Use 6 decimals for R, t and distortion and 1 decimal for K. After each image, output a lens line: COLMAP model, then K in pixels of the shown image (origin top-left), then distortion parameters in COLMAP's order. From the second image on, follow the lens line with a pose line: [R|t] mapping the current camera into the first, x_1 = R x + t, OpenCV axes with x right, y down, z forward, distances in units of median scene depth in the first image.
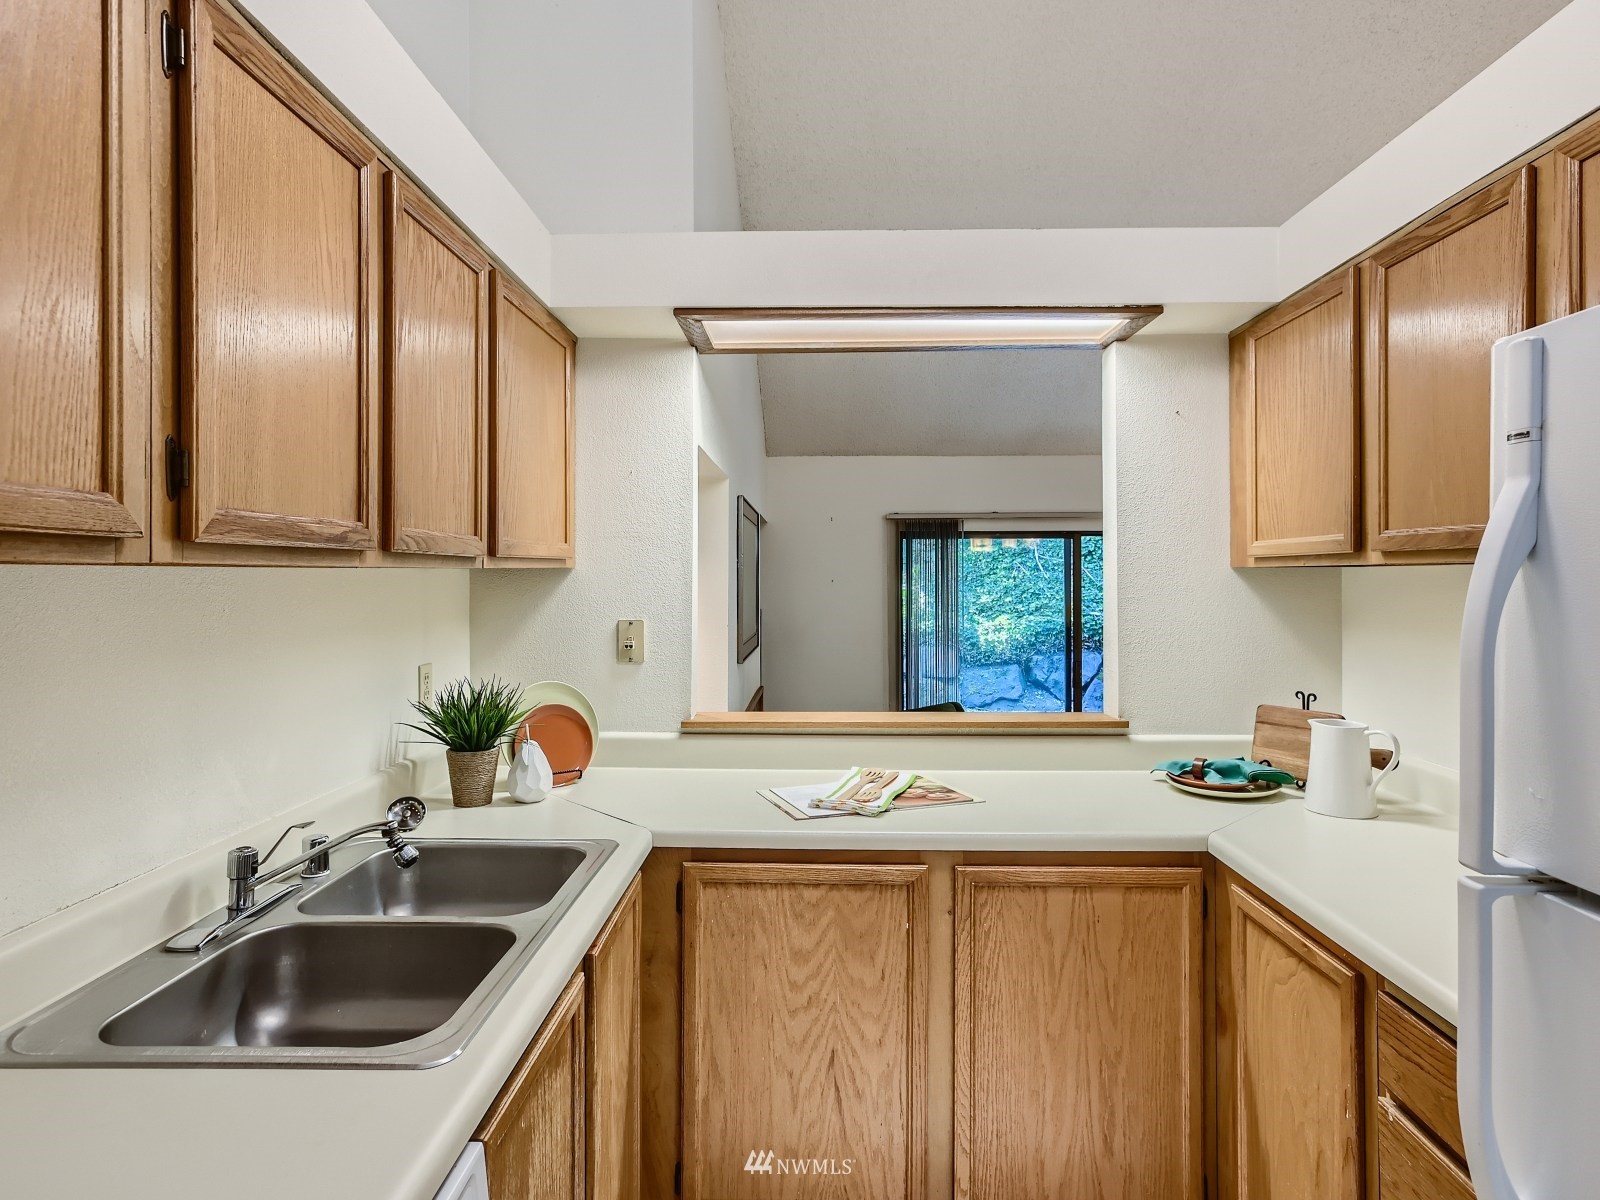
lens RADIAL K [[879.5, 0, 804.2], [0, 879.5, 567.6], [0, 0, 1]] dist [-0.000207, 0.001925]
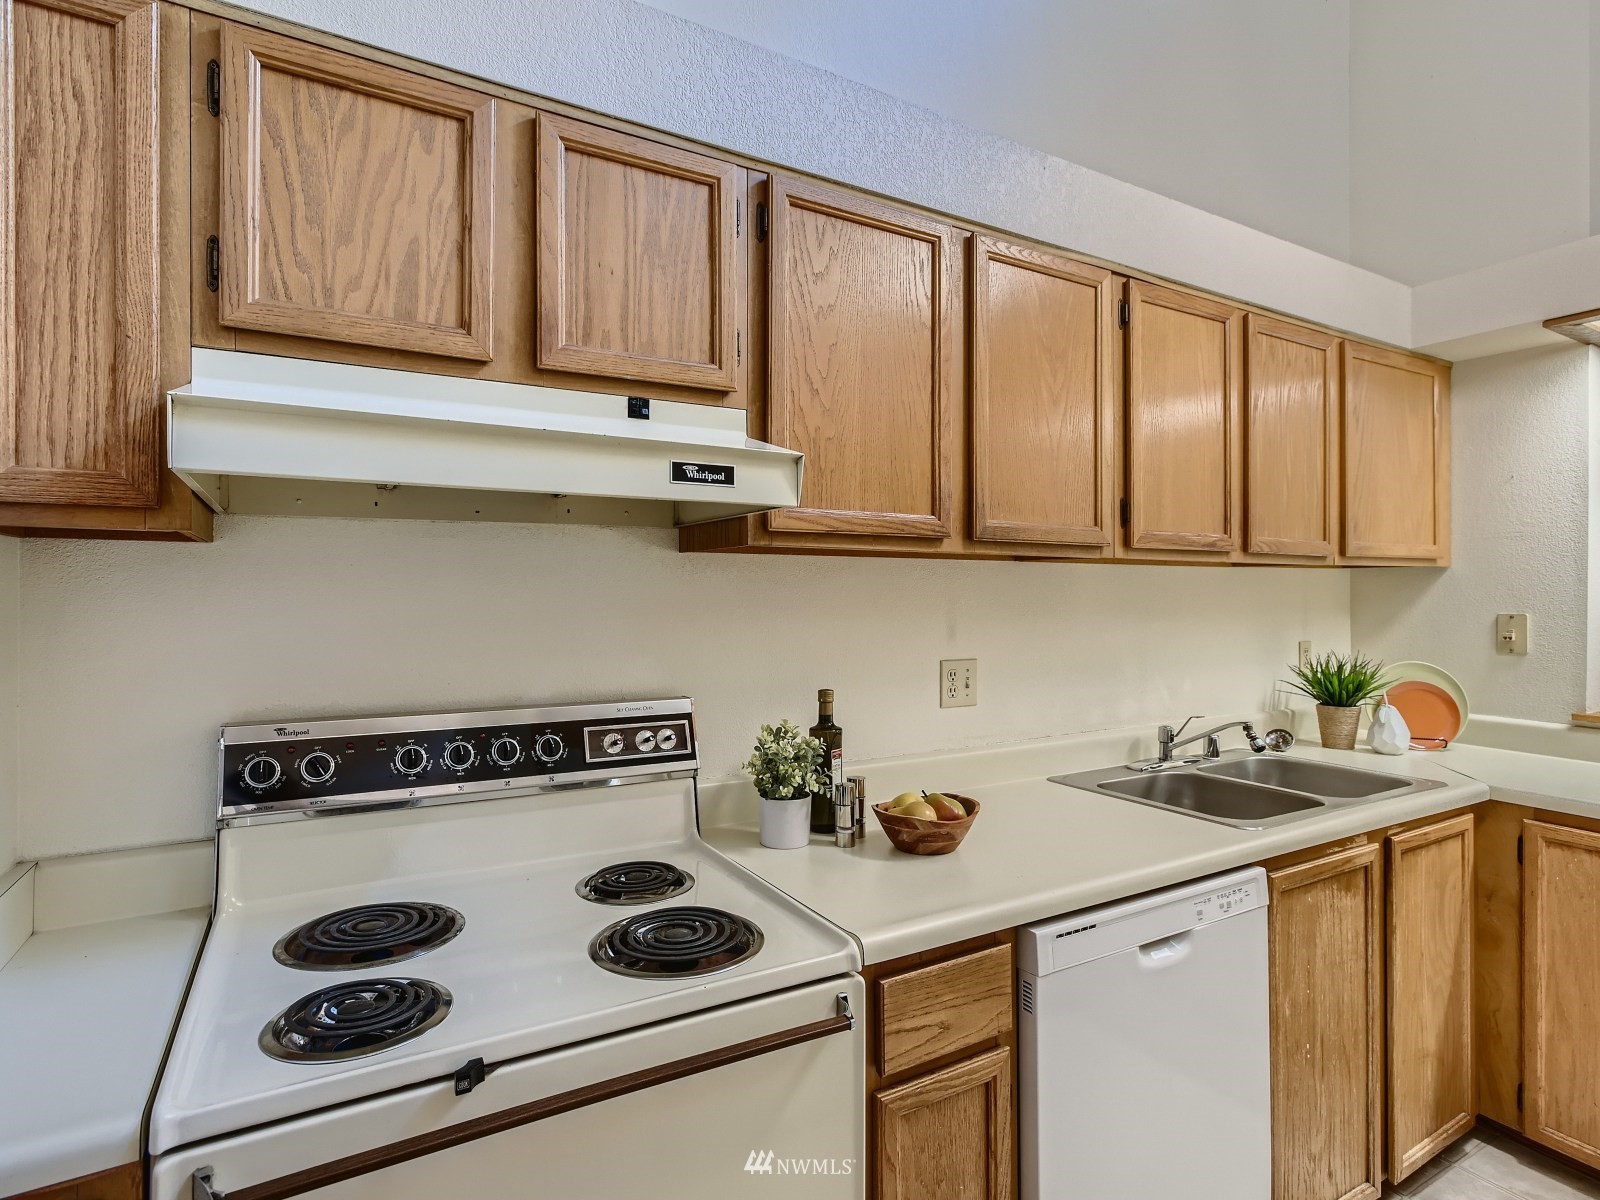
lens RADIAL K [[844.6, 0, 800.0], [0, 844.6, 600.0], [0, 0, 1]] dist [0.000187, 0.001104]
pose [[0.514842, 0.005294, -0.857269, 0.312473], [0.005794, 0.999937, 0.009655, 0.036011], [0.857265, -0.009938, 0.514779, -0.356999]]
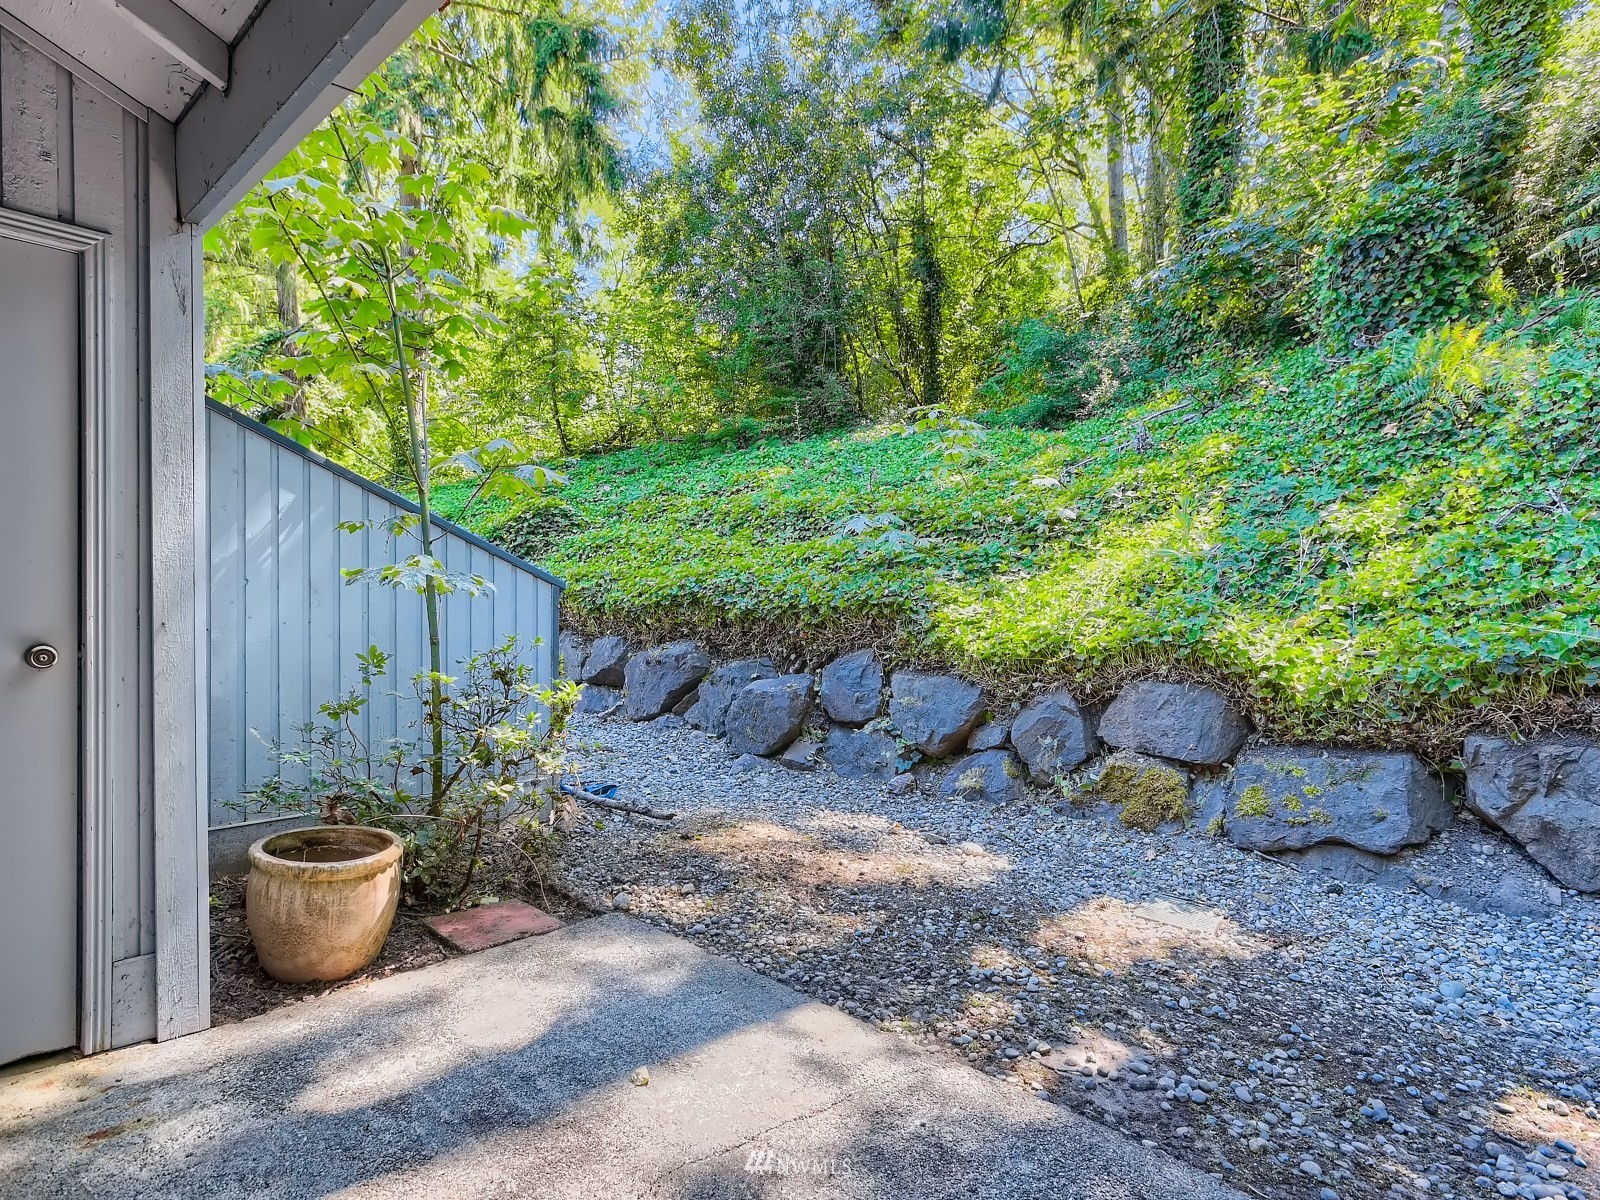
lens RADIAL K [[872.5, 0, 799.9], [0, 872.5, 643.2], [0, 0, 1]] dist [-0.001651, 0.000279]
pose [[0.737777, 0.055099, -0.672792, 1.814911], [-0.021878, 0.998091, 0.057749, 0.315340], [0.674690, -0.027887, 0.737574, 3.603100]]
